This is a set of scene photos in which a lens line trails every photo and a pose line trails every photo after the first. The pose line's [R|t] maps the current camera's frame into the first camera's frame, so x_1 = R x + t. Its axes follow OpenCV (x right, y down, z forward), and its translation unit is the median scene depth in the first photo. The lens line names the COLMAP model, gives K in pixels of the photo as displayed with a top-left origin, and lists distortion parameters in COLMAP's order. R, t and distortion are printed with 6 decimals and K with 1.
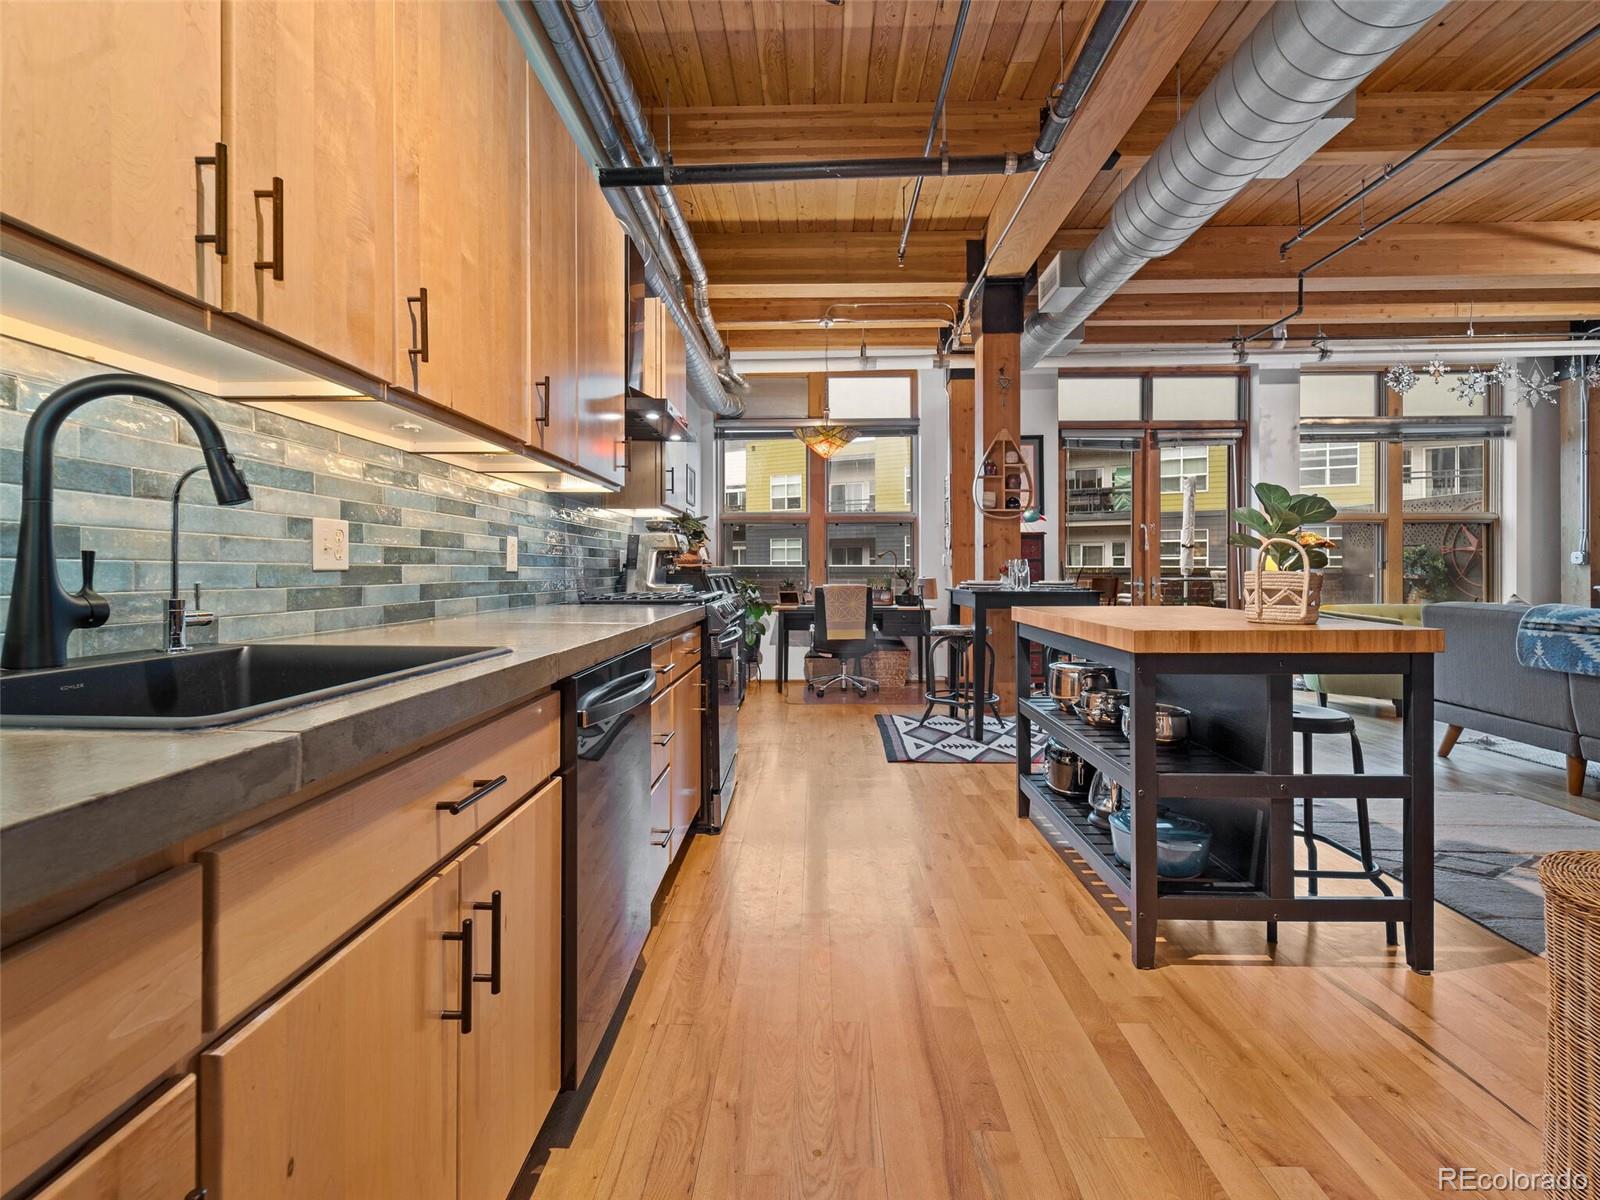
lens RADIAL K [[725.9, 0, 791.9], [0, 725.9, 576.0], [0, 0, 1]] dist [0.004874, -0.002399]
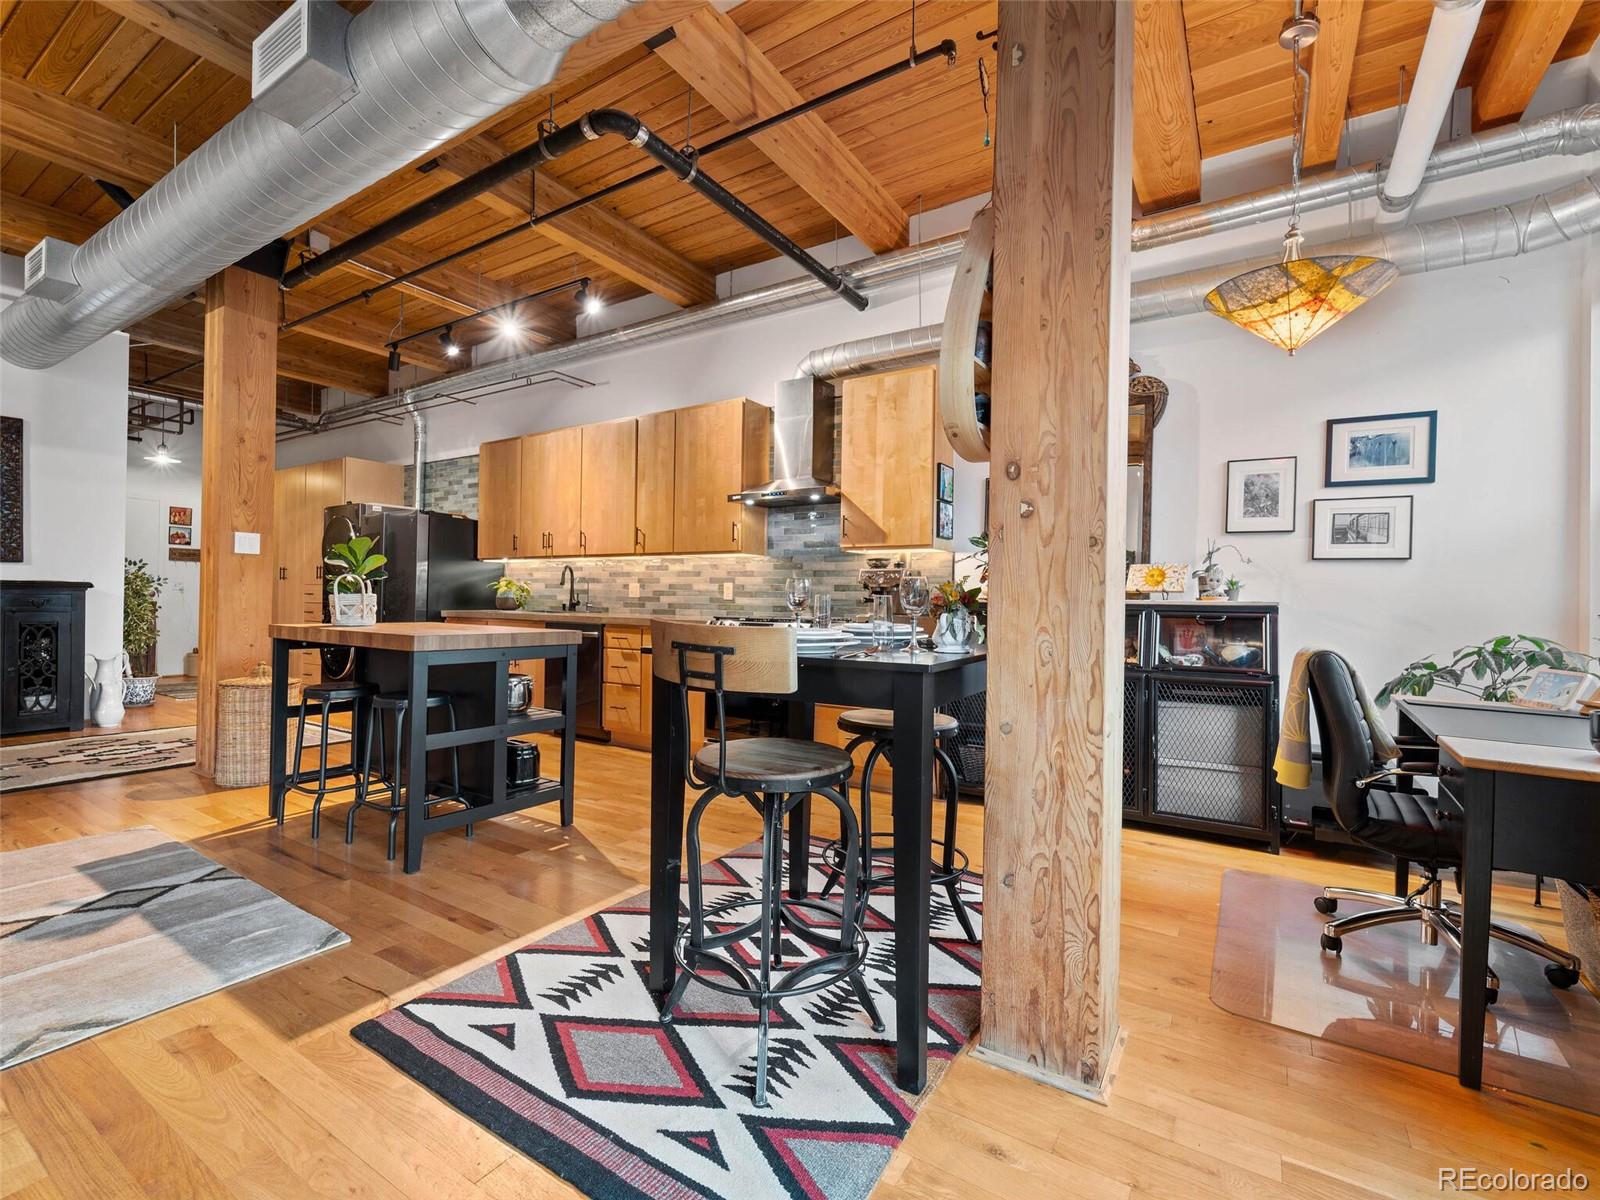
lens RADIAL K [[725.9, 0, 800.0], [0, 725.9, 595.2], [0, 0, 1]] dist [0.004874, -0.002399]
pose [[-0.515493, -0.013594, -0.856786, 0.864506], [-0.022755, 0.999739, -0.002171, -0.012913], [0.856592, 0.018377, -0.515668, 1.506614]]
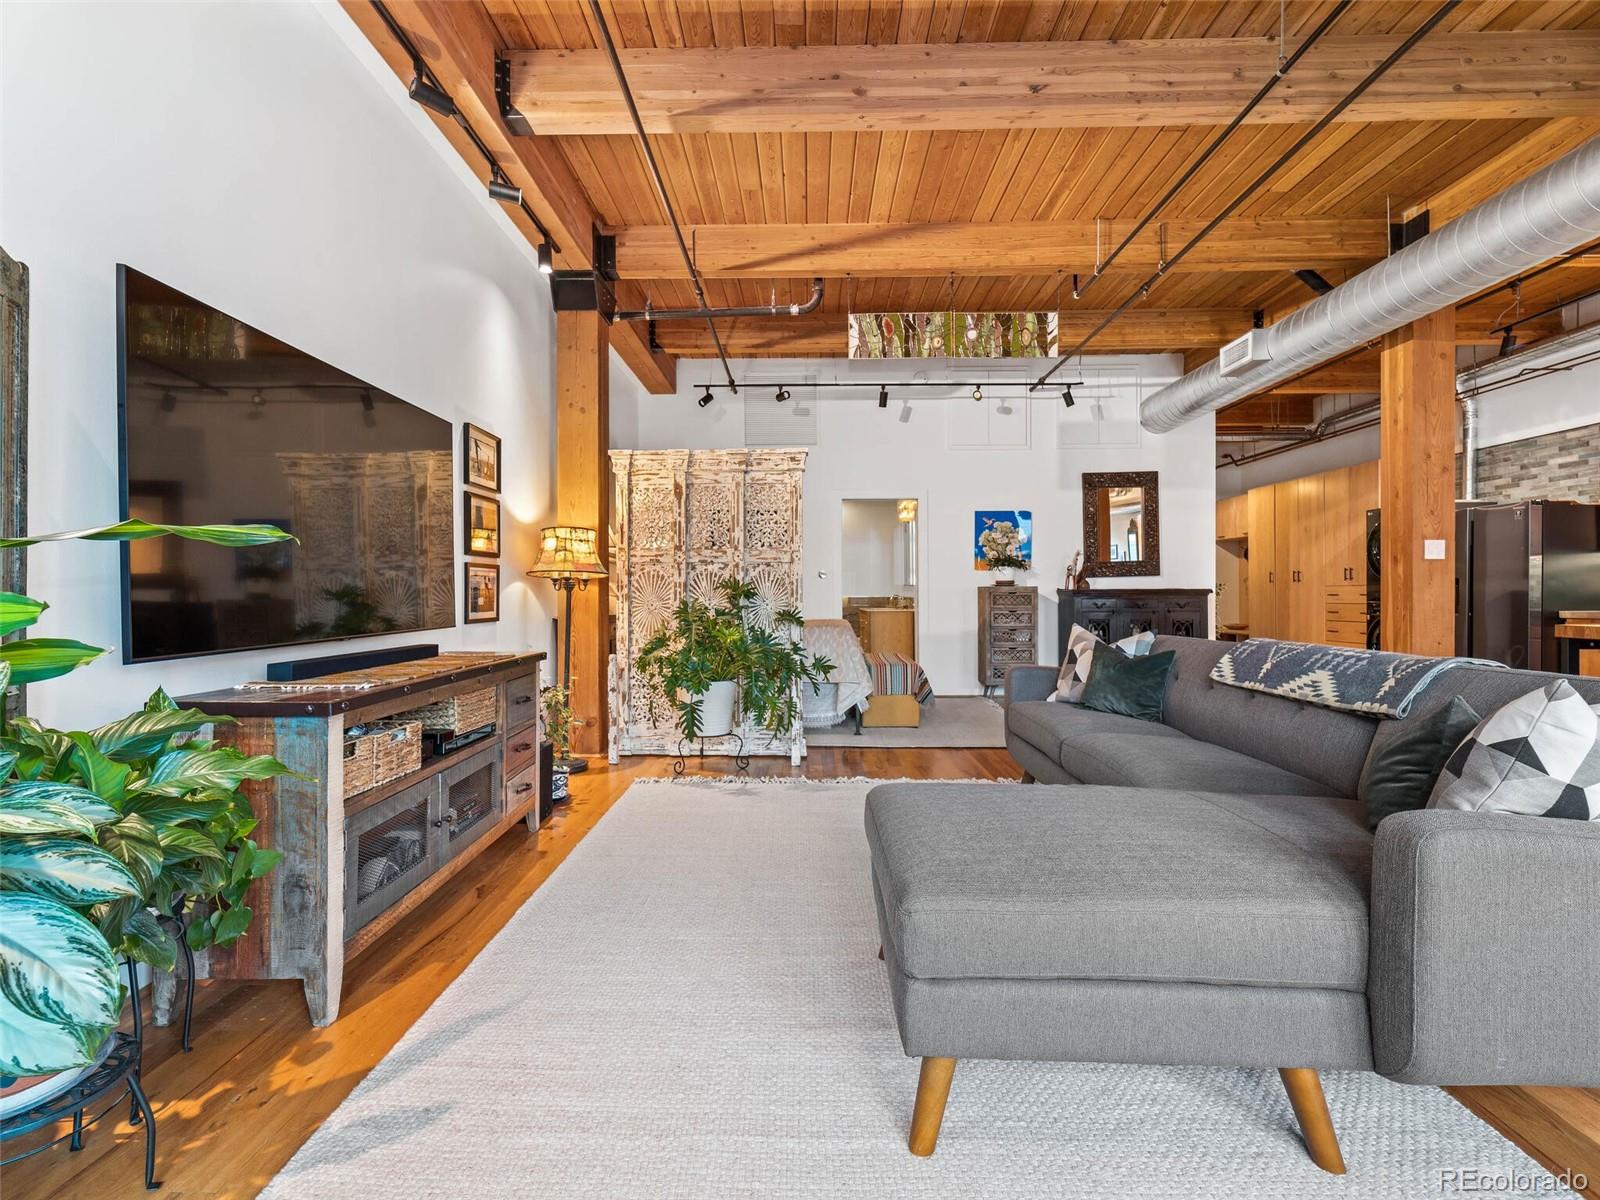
lens RADIAL K [[725.9, 0, 802.8], [0, 725.9, 599.9], [0, 0, 1]] dist [0.004874, -0.002399]
pose [[-0.999847, 0.004076, -0.017035, 1.414547], [0.003813, 0.999873, 0.015442, -0.014208], [0.017096, 0.015375, -0.999736, 1.402033]]
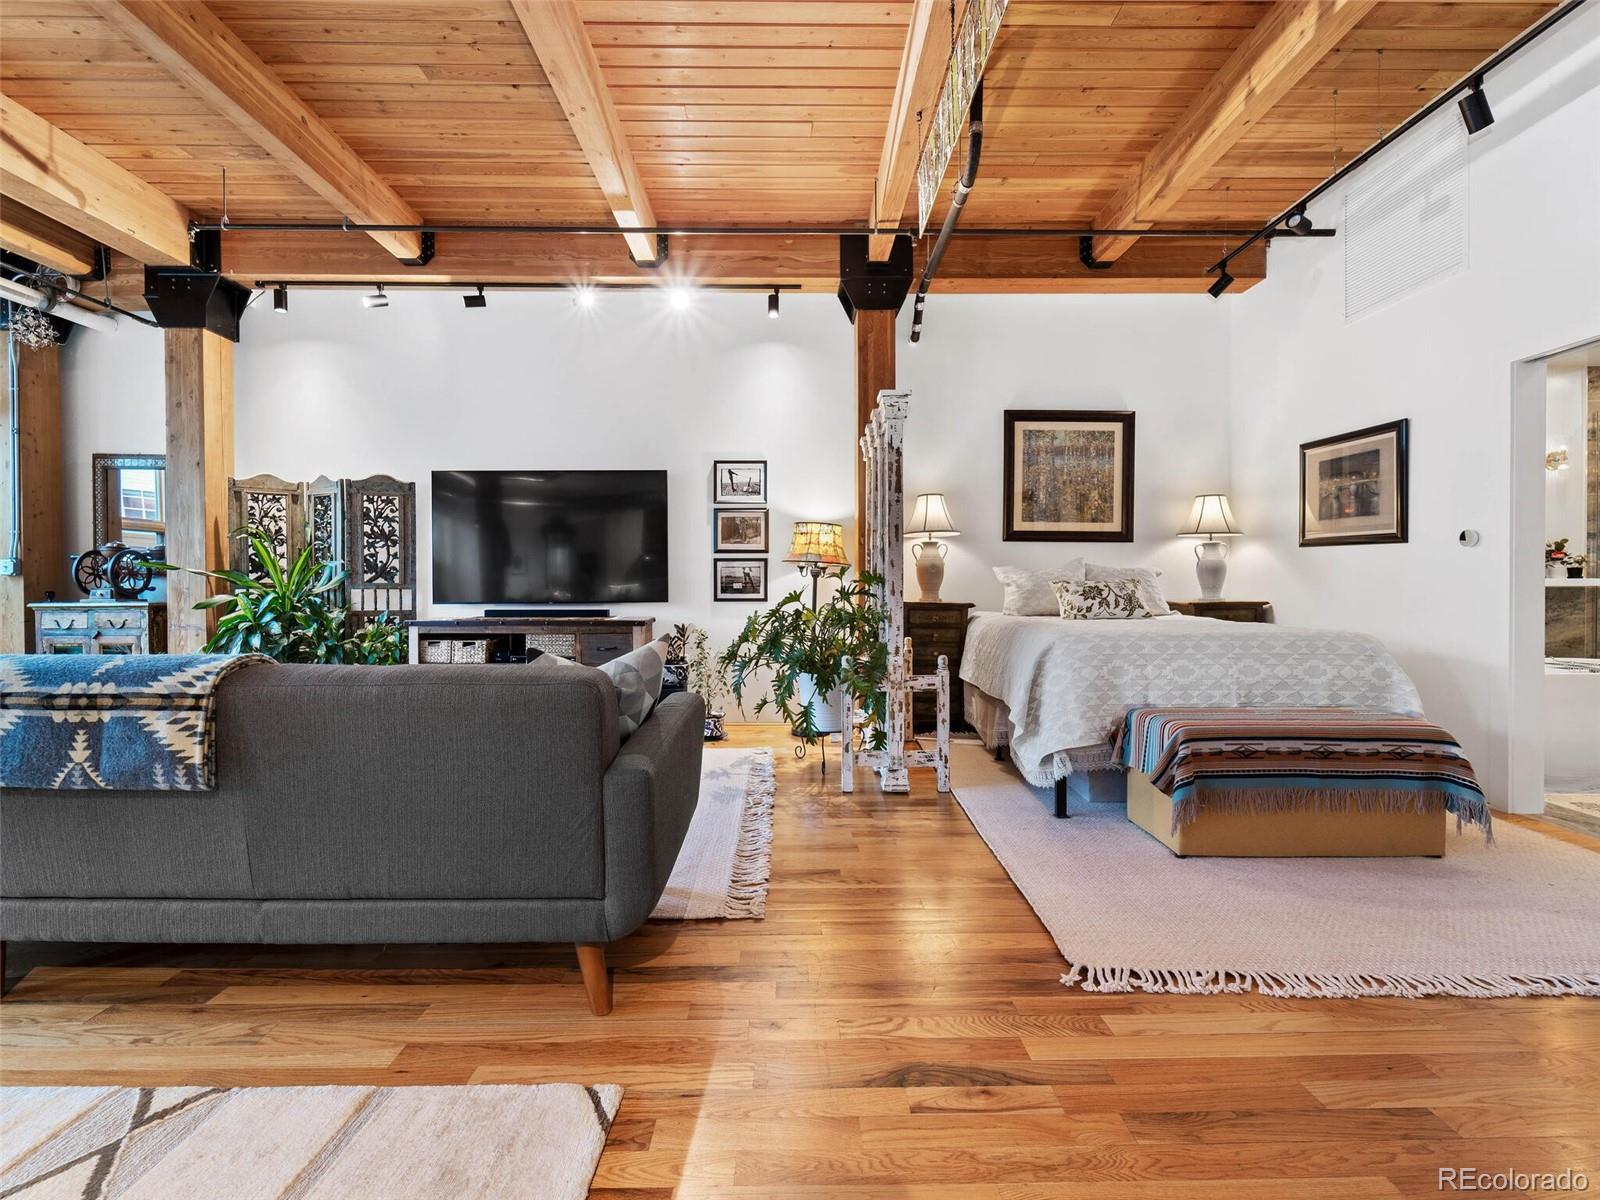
lens RADIAL K [[725.9, 0, 797.6], [0, 725.9, 586.6], [0, 0, 1]] dist [0.004874, -0.002399]
pose [[-0.043694, -0.005482, 0.999030, 0.460719], [0.008525, 0.999946, 0.005860, -0.003775], [-0.999009, 0.008773, -0.043645, 0.336593]]
